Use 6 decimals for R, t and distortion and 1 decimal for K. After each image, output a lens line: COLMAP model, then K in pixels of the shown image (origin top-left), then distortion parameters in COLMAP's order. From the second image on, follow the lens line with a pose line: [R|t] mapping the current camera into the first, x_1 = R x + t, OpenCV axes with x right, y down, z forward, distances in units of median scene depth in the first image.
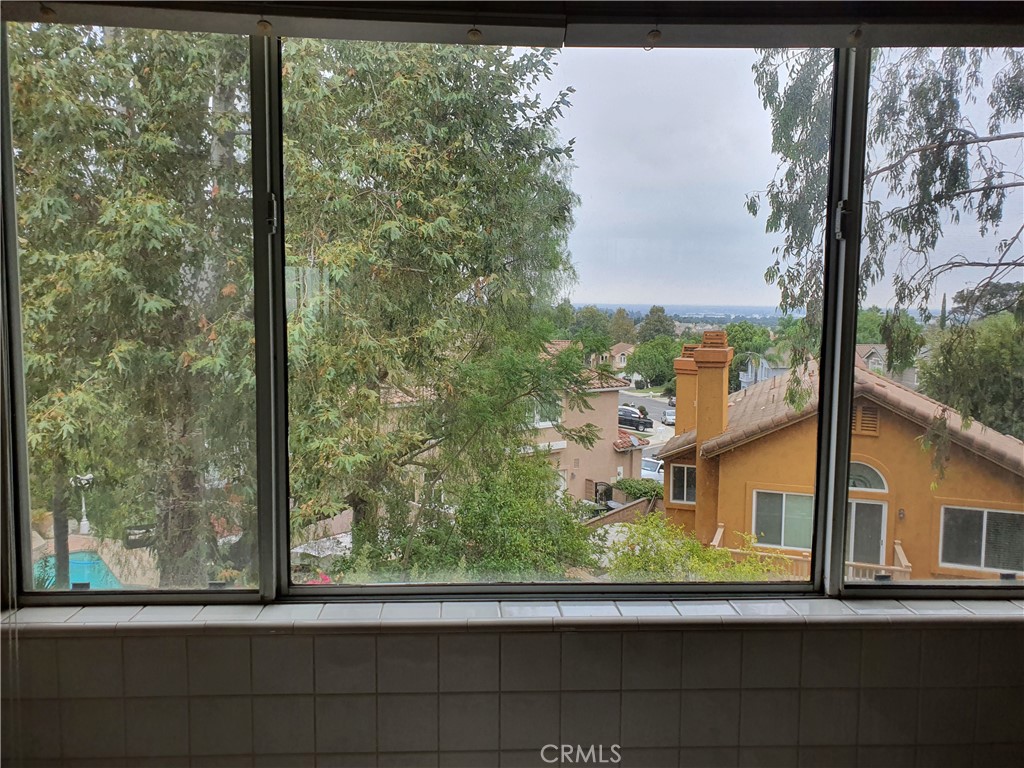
lens RADIAL K [[784.6, 0, 511.8], [0, 784.6, 377.3], [0, 0, 1]] dist [0.040803, 0.001448]
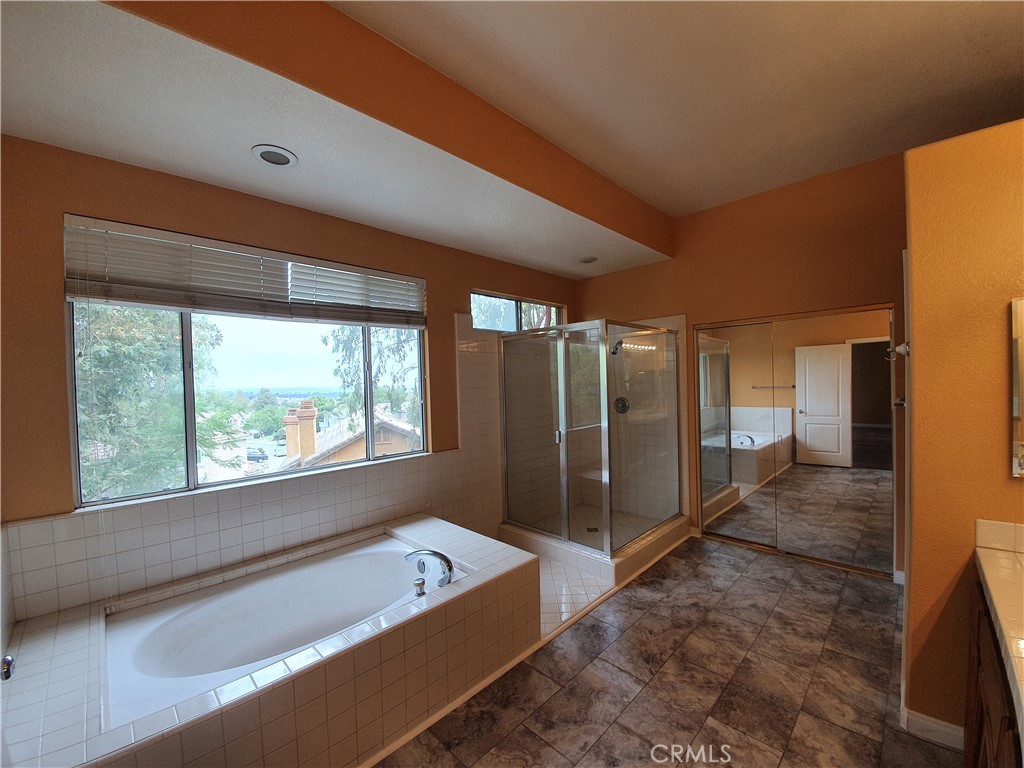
lens RADIAL K [[404.3, 0, 525.3], [0, 404.3, 386.5], [0, 0, 1]] dist [0.015205, -0.017279]
pose [[0.726746, -0.036605, 0.685930, -0.057493], [0.095738, 0.994230, -0.048378, 0.011461], [-0.680201, 0.100828, 0.726058, -0.150376]]
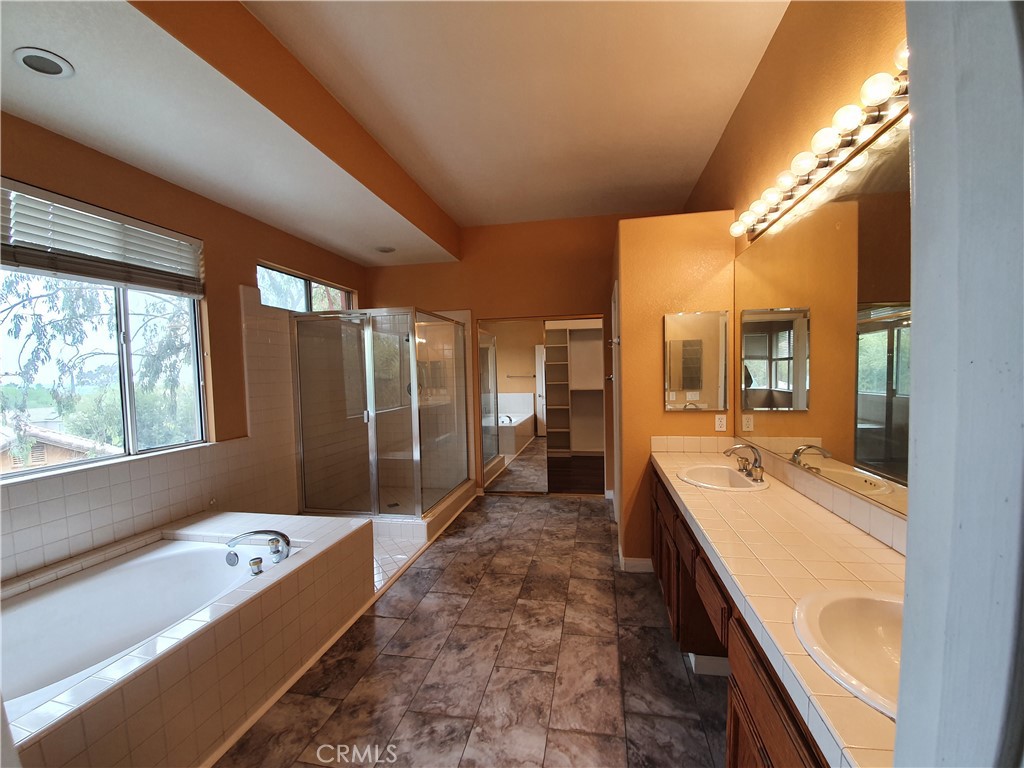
lens RADIAL K [[404.3, 0, 525.3], [0, 404.3, 386.5], [0, 0, 1]] dist [0.015205, -0.017279]
pose [[0.225966, -0.050478, 0.972827, -0.112377], [0.114563, 0.993103, 0.024919, 0.020030], [-0.967375, 0.105819, 0.230190, -0.136911]]
